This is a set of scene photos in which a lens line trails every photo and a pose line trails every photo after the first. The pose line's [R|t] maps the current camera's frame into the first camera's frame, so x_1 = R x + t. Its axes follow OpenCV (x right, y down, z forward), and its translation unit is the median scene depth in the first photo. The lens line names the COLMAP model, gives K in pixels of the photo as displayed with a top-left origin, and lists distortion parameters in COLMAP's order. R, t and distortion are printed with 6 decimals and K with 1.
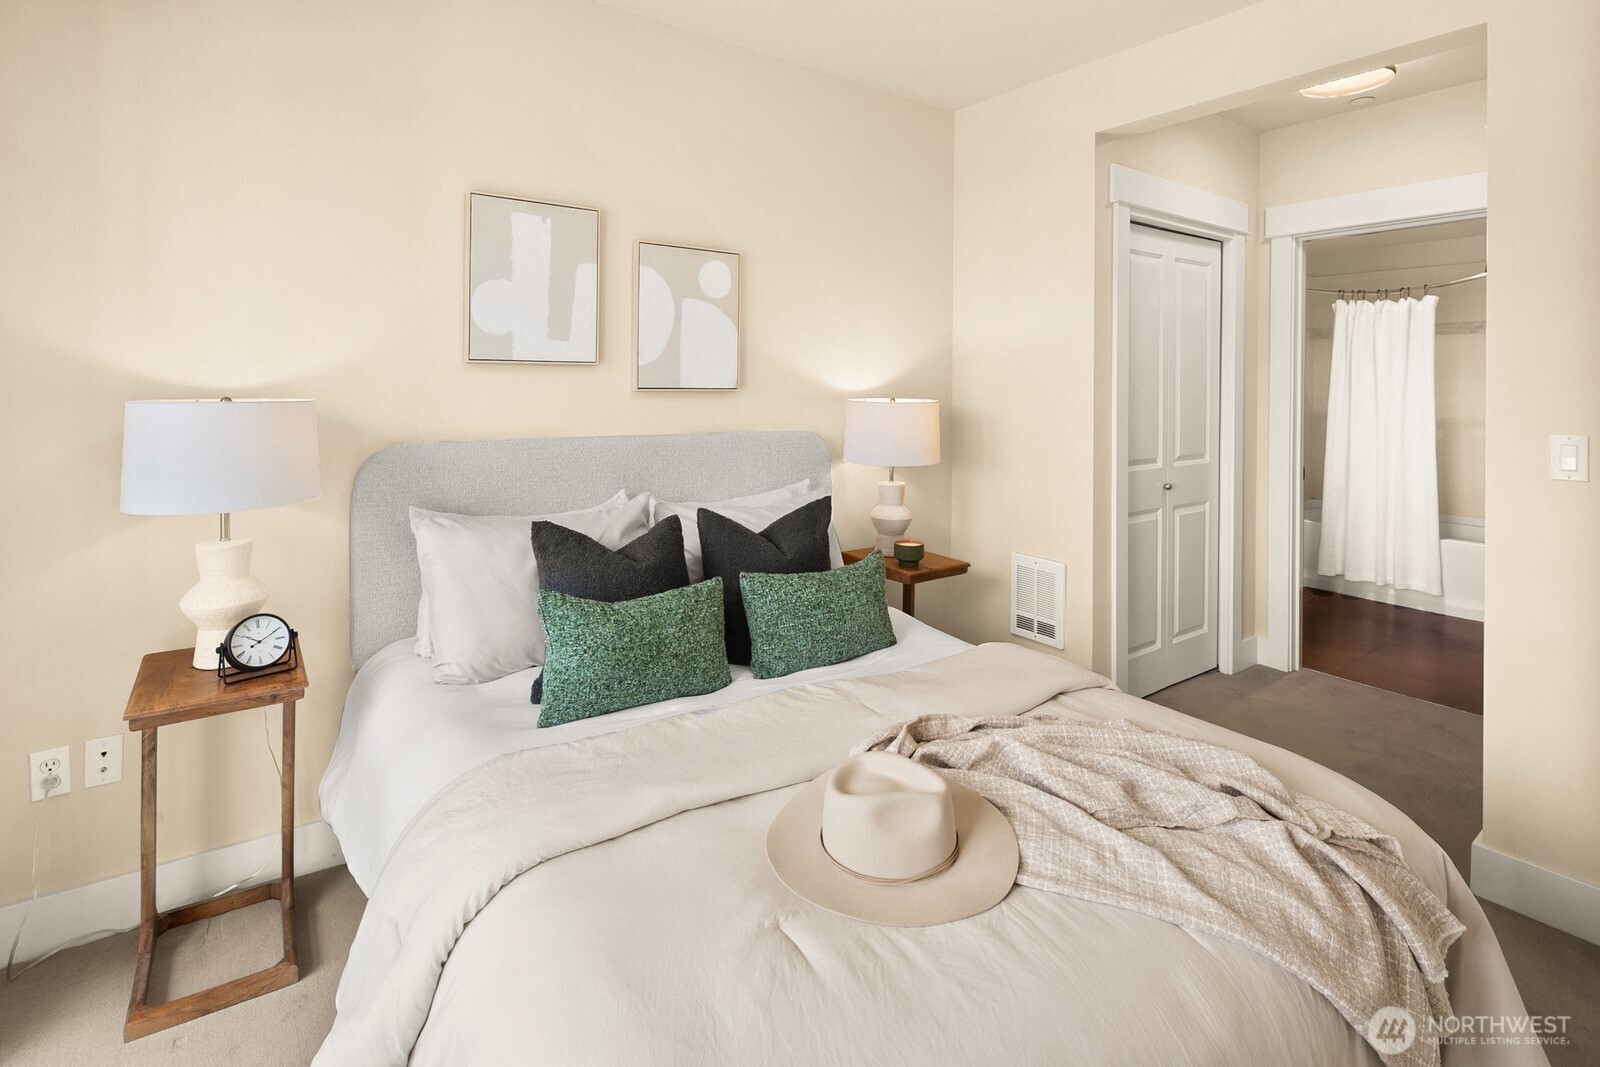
lens RADIAL K [[783.2, 0, 805.6], [0, 783.2, 392.1], [0, 0, 1]] dist [0.000805, -0.001495]
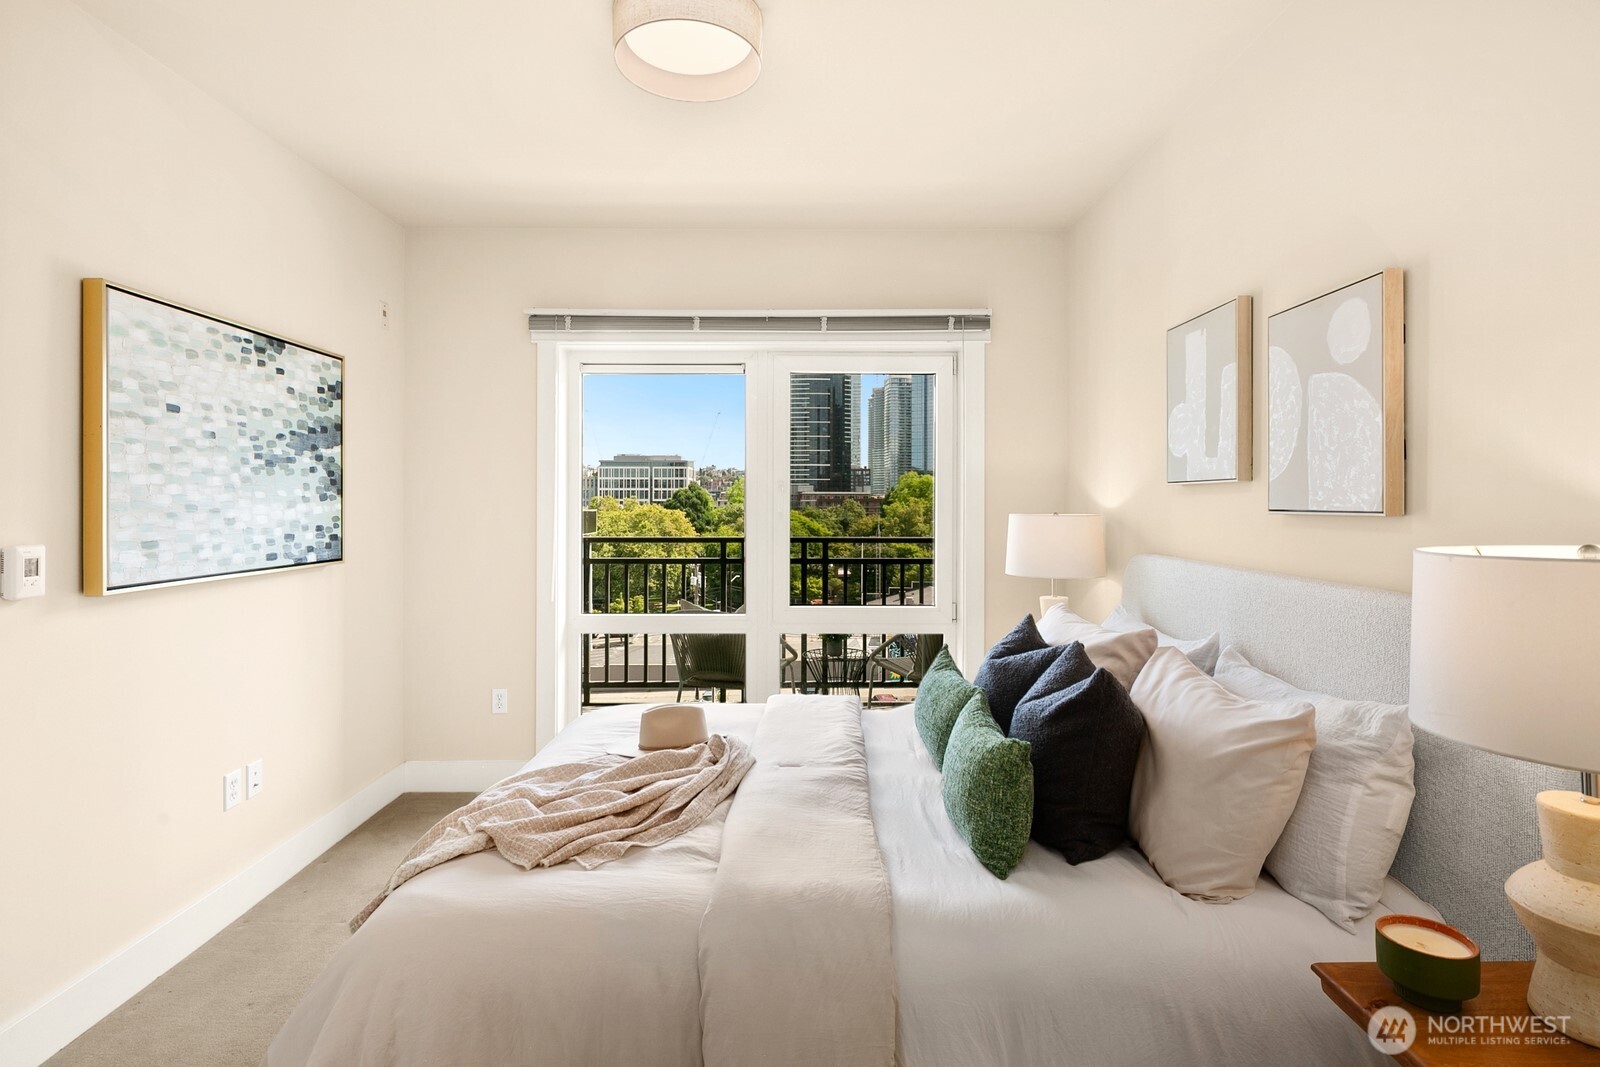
lens RADIAL K [[783.2, 0, 794.9], [0, 783.2, 503.7], [0, 0, 1]] dist [0.000805, -0.001495]
pose [[-0.588853, -0.006475, -0.808215, 0.655957], [-0.012775, 0.999918, 0.001297, -0.005798], [0.808139, 0.011089, -0.588887, 1.046222]]
